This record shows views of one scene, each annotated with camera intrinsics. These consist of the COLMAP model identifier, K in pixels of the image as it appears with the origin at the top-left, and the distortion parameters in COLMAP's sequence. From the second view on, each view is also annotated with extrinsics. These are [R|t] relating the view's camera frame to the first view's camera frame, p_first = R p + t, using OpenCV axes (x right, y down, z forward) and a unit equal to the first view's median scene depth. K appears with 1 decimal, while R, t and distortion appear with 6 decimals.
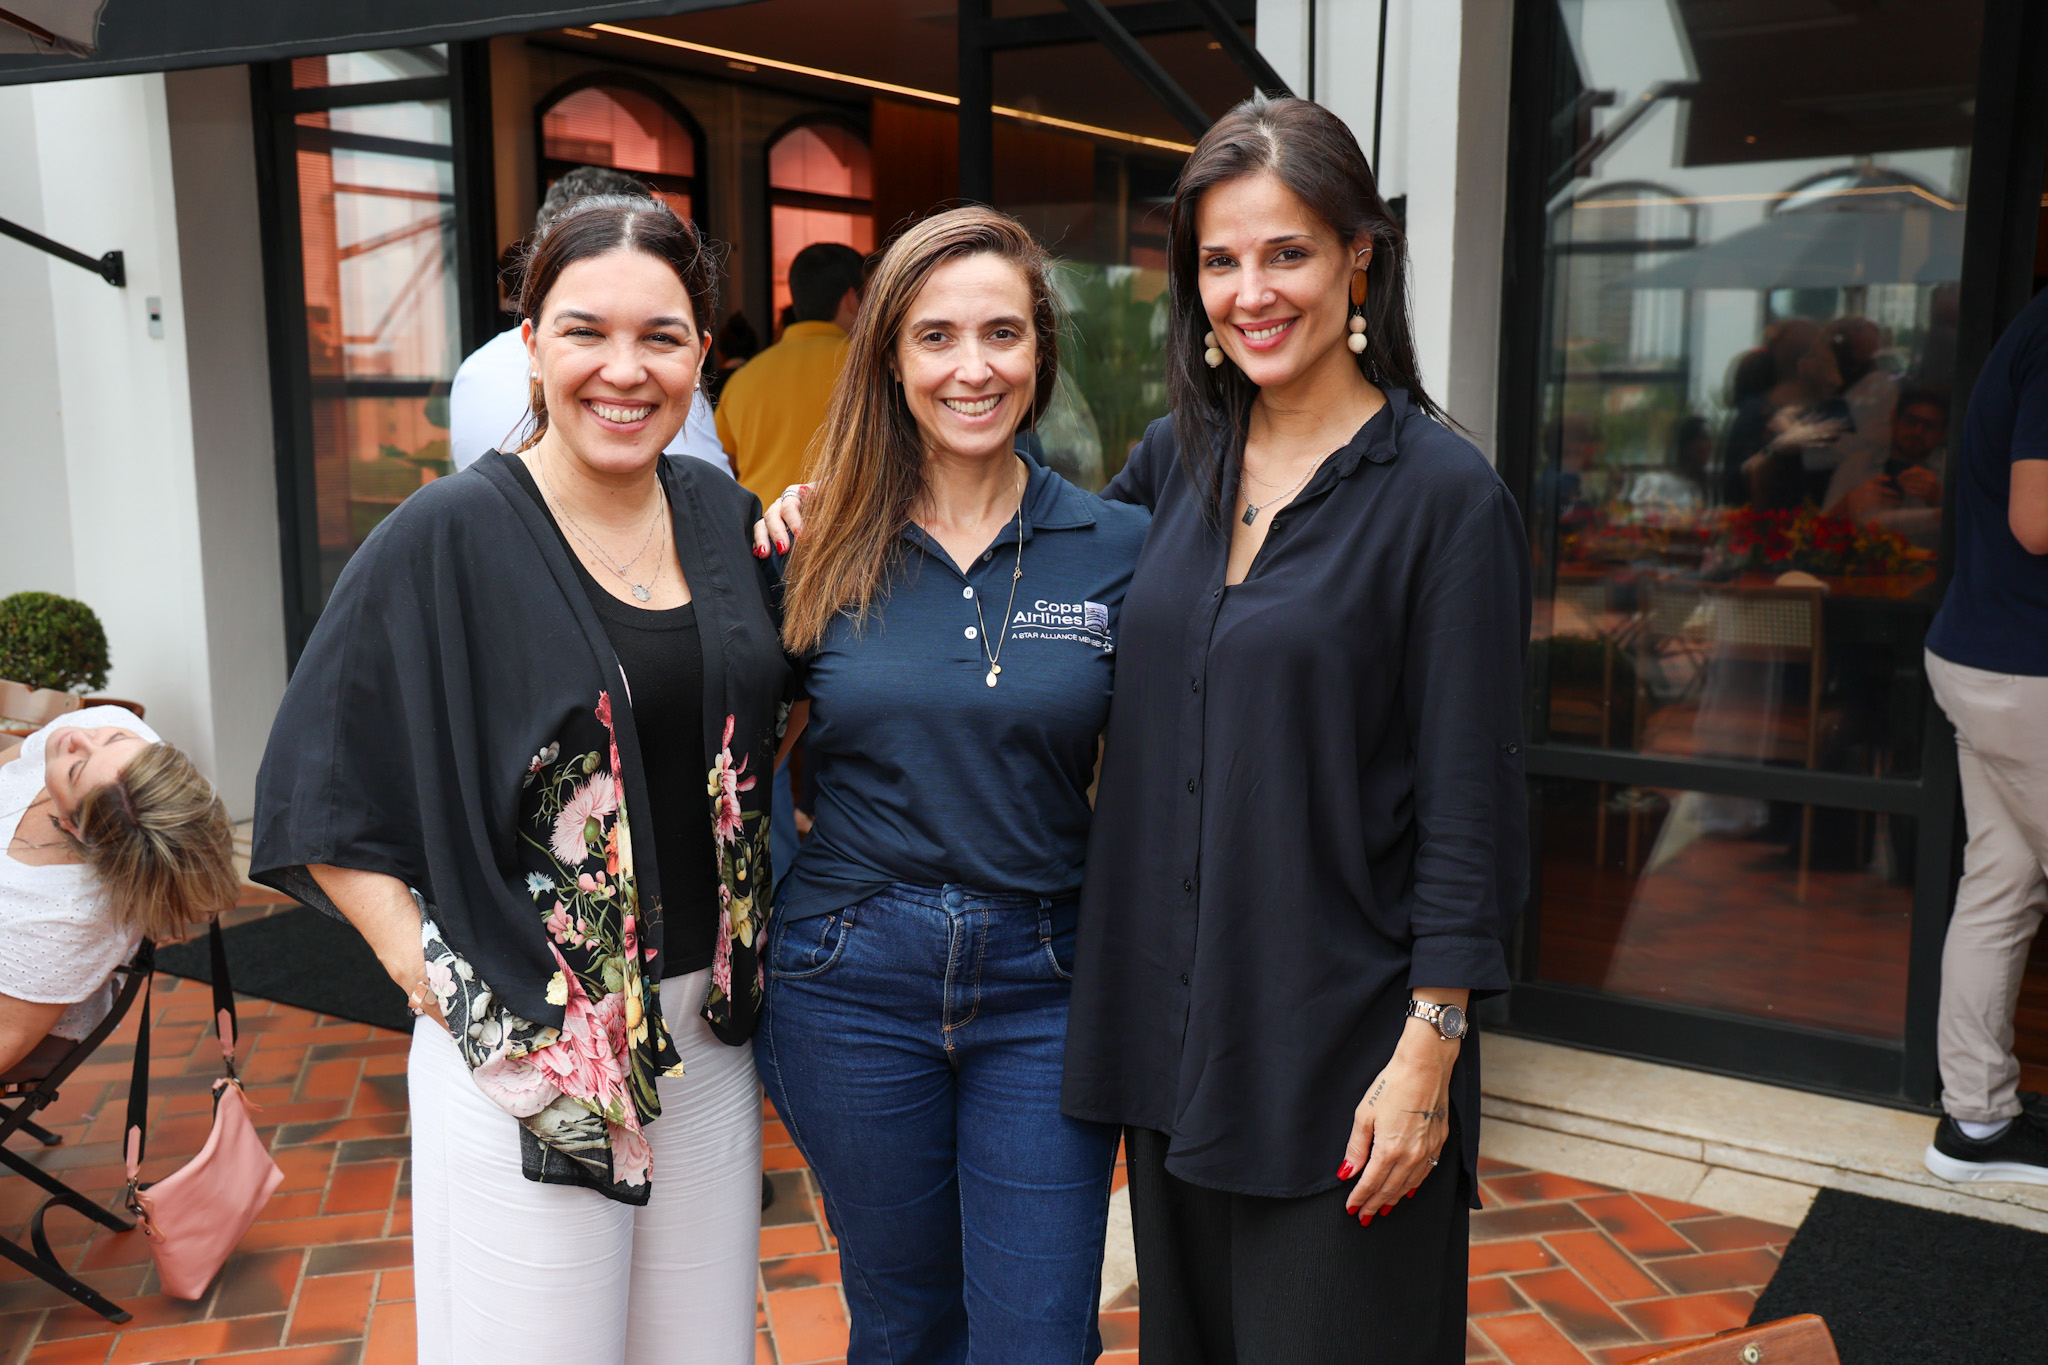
lens RADIAL K [[2012.0, 0, 1031.6], [0, 2012.0, 679.8], [0, 0, 1]] dist [0.030904, 0.000000]
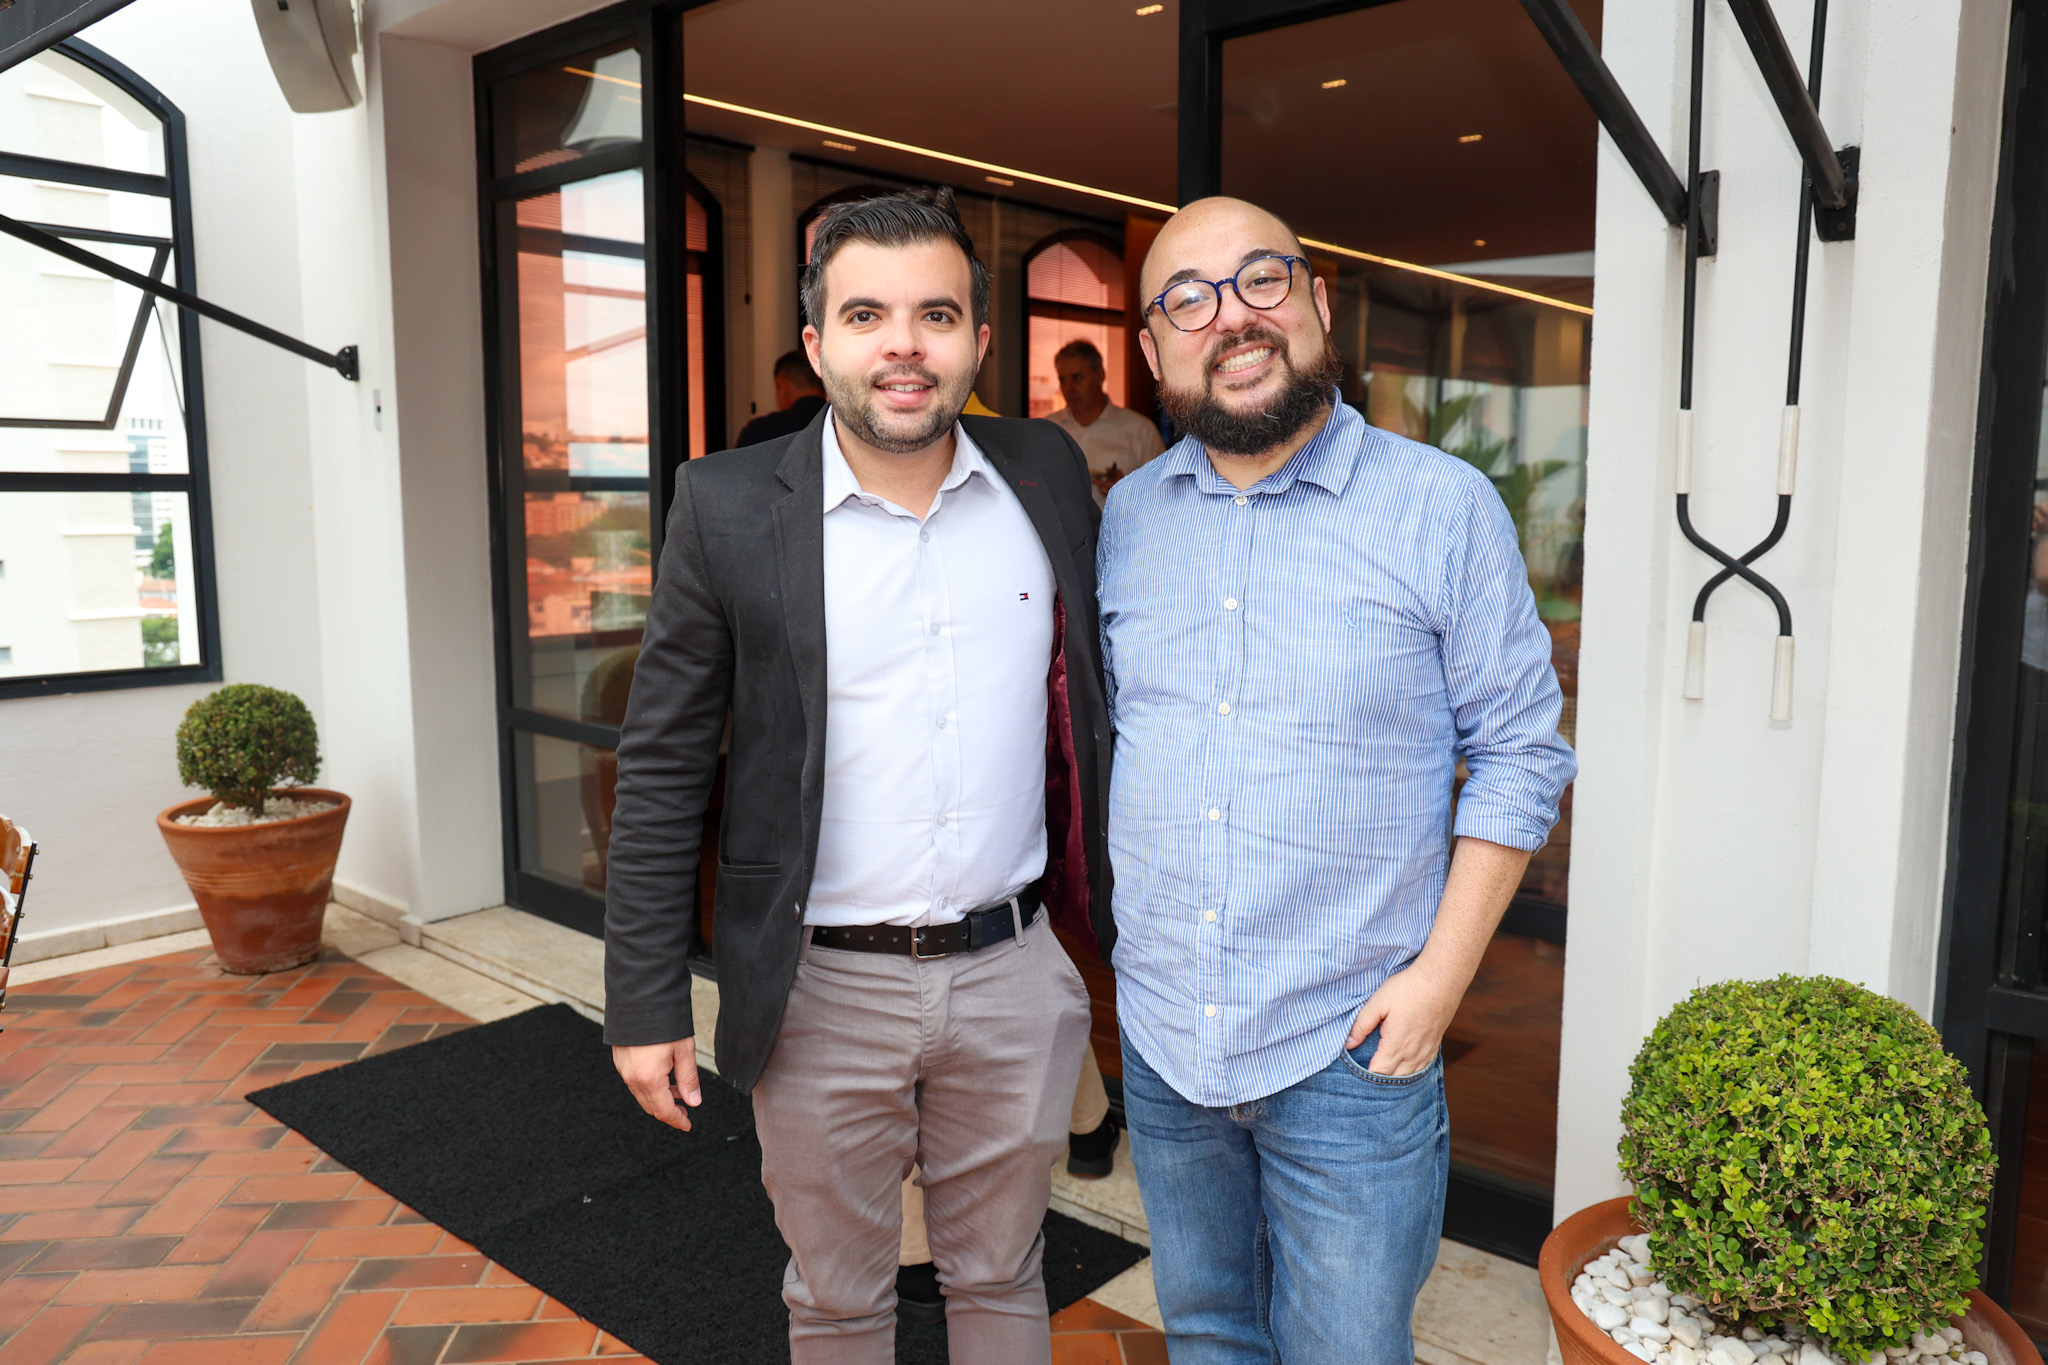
lens RADIAL K [[1525.7, 0, 1014.3], [0, 1525.7, 670.9], [0, 0, 1]] dist [-0.058470, -0.009077]
pose [[0.985258, 0.018380, -0.170087, 0.003899], [-0.024115, 0.999206, -0.031716, -0.033511], [0.169369, 0.035351, 0.984918, 0.317948]]
